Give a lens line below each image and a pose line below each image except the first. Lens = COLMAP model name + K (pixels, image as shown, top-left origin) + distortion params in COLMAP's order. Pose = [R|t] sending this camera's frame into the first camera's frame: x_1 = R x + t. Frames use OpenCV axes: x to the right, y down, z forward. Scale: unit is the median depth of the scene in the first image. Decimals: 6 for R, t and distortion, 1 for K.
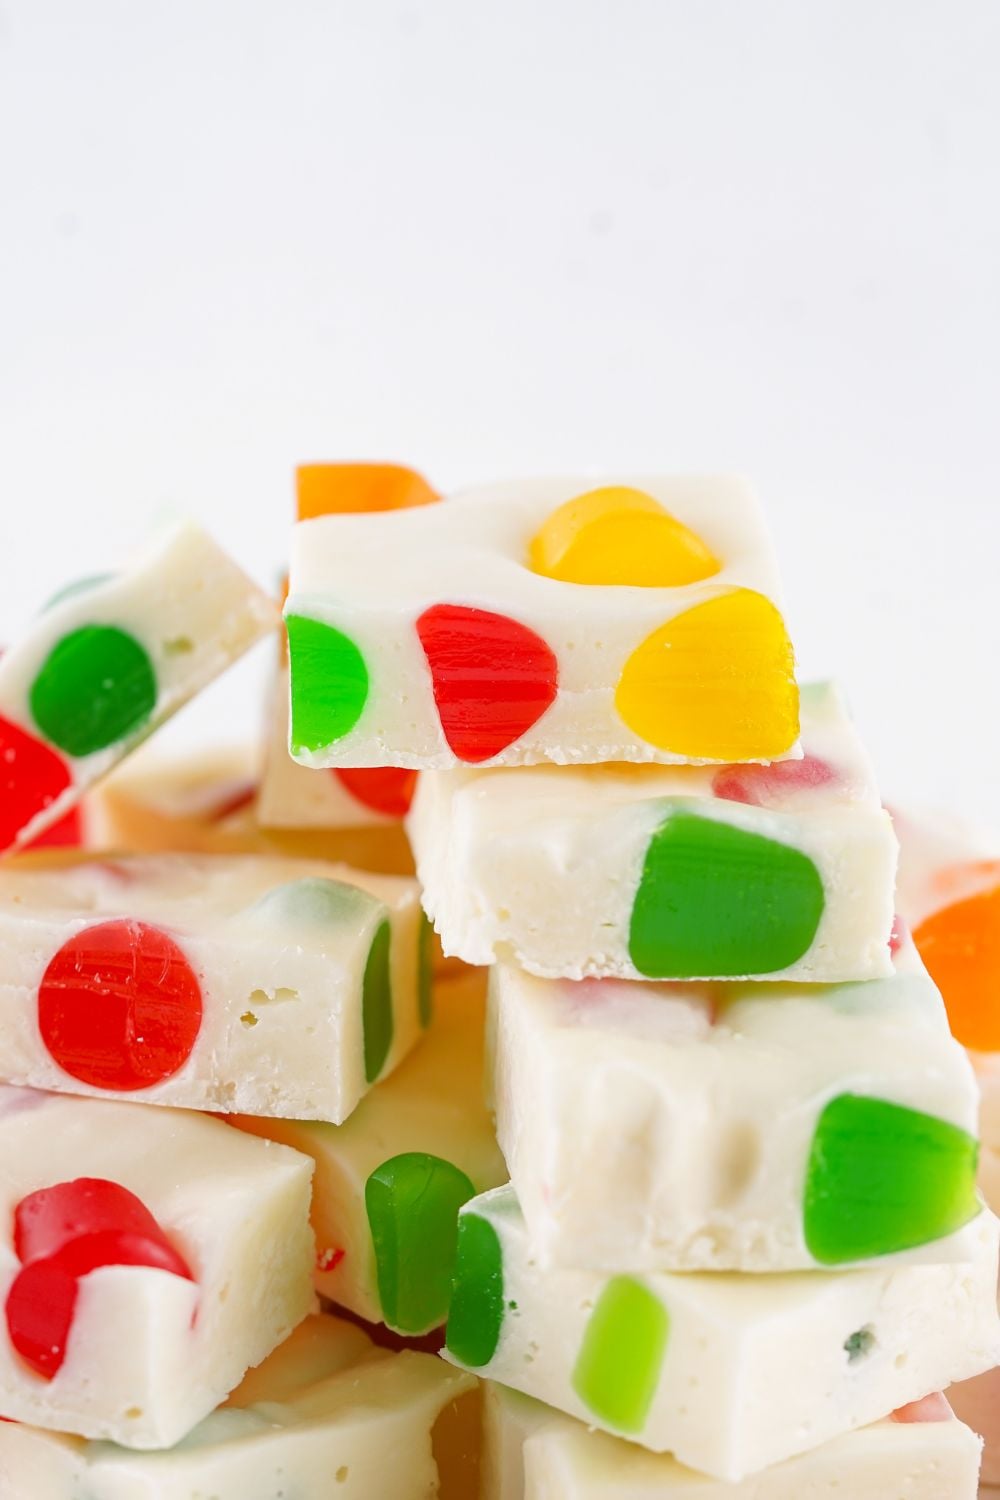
lens RADIAL K [[5904.2, 0, 497.1], [0, 5904.2, 748.4], [0, 0, 1]] dist [-0.201611, 0.000000]
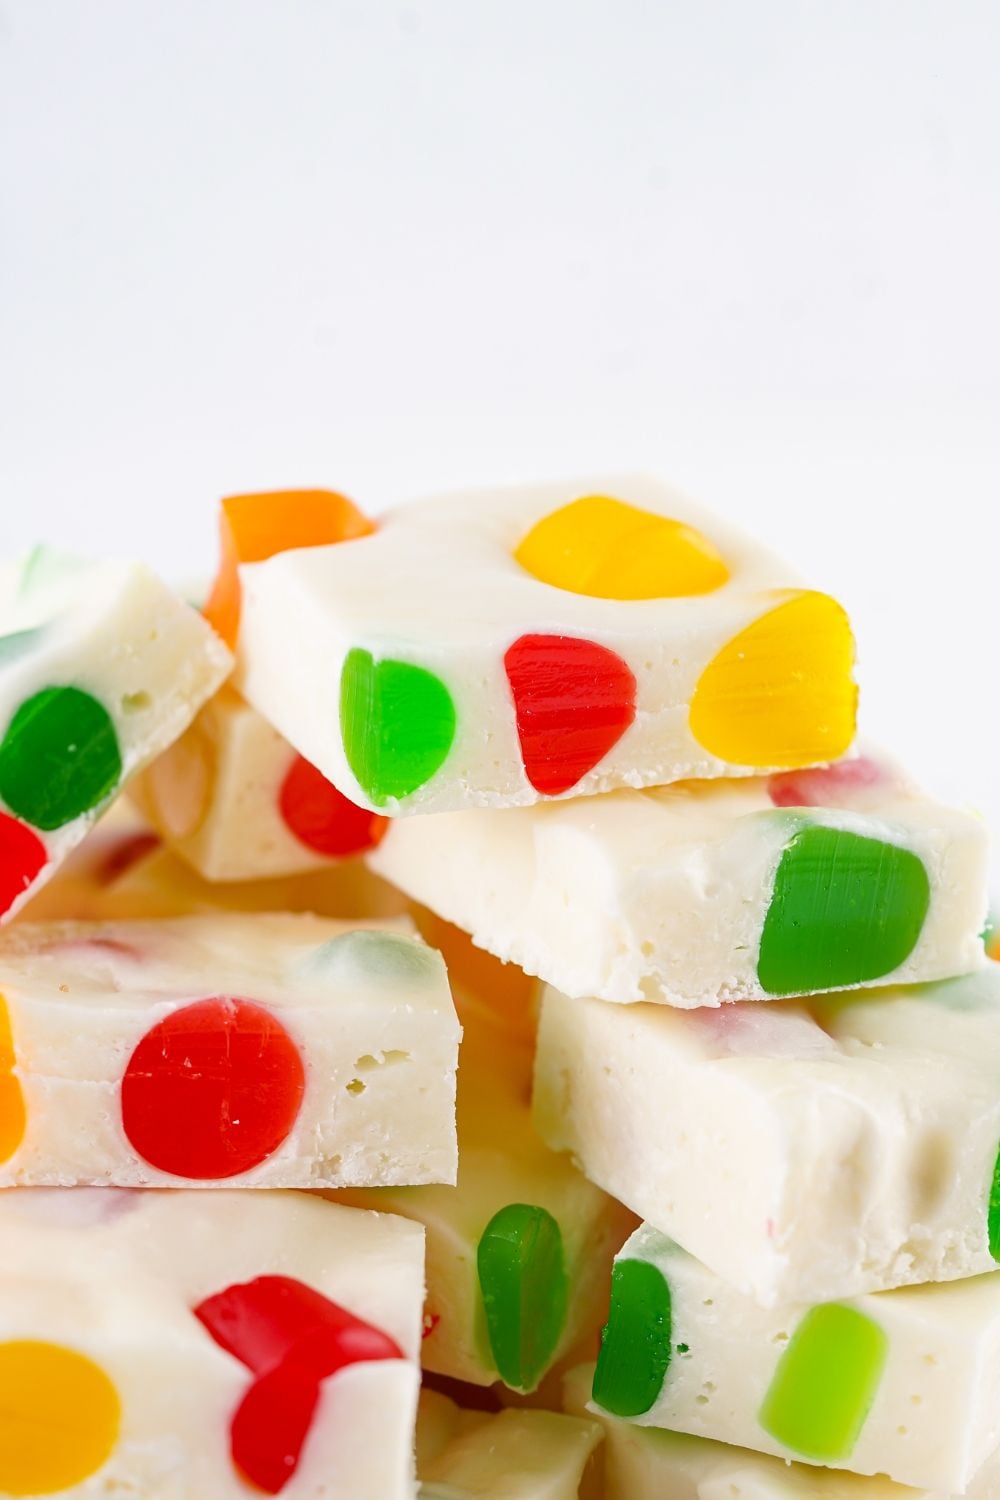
lens RADIAL K [[5904.2, 0, 508.9], [0, 5904.2, 754.8], [0, 0, 1]] dist [-0.201611, 0.000000]
pose [[0.920339, -0.096336, 0.379071, -0.377563], [0.088965, 0.995349, 0.036959, -0.040629], [-0.380869, -0.000291, 0.924629, 0.113109]]
